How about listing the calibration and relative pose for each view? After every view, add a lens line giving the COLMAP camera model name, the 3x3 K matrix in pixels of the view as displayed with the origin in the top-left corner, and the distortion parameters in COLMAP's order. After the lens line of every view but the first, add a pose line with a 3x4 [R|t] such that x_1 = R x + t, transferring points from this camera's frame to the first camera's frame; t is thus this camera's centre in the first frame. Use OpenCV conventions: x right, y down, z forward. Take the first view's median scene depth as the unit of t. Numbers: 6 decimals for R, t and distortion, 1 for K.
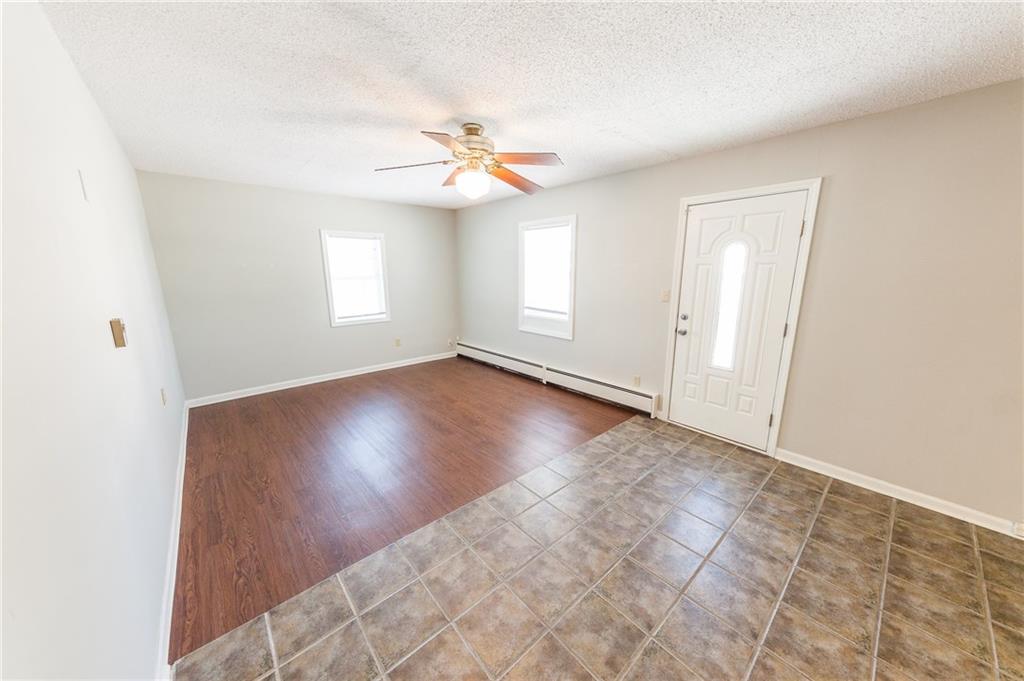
lens RADIAL K [[350.2, 0, 508.8], [0, 350.2, 342.3], [0, 0, 1]] dist [0.004830, 0.003150]
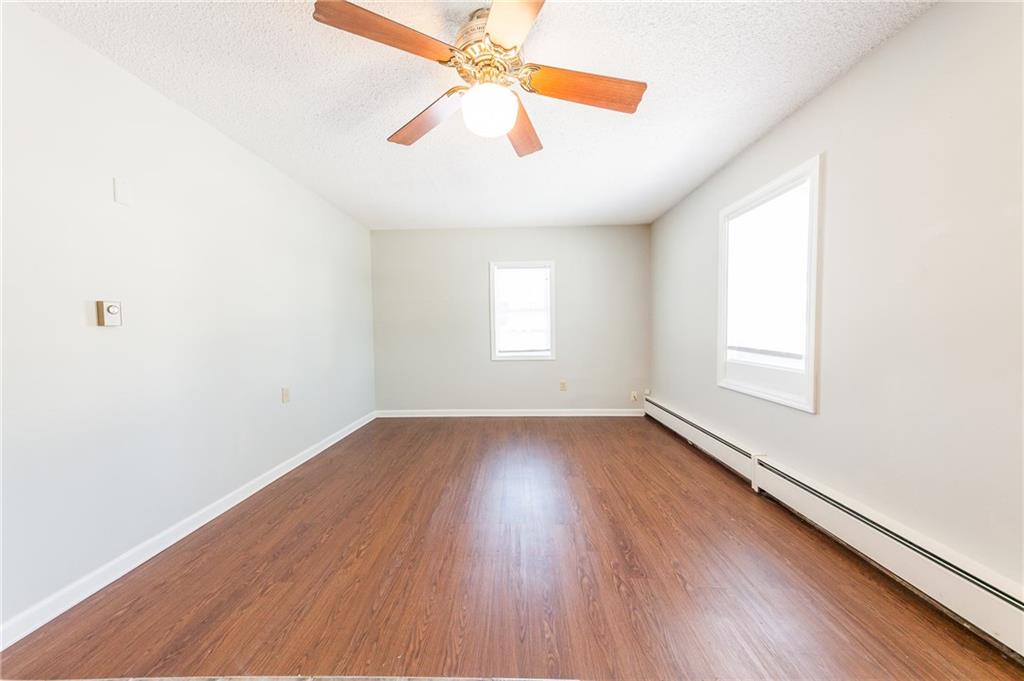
lens RADIAL K [[350.2, 0, 508.8], [0, 350.2, 342.3], [0, 0, 1]] dist [0.004830, 0.003150]
pose [[0.736026, 0.024937, -0.676493, 0.181047], [-0.131690, 0.985505, -0.106951, 0.004225], [0.664020, 0.167806, 0.728641, 0.336552]]
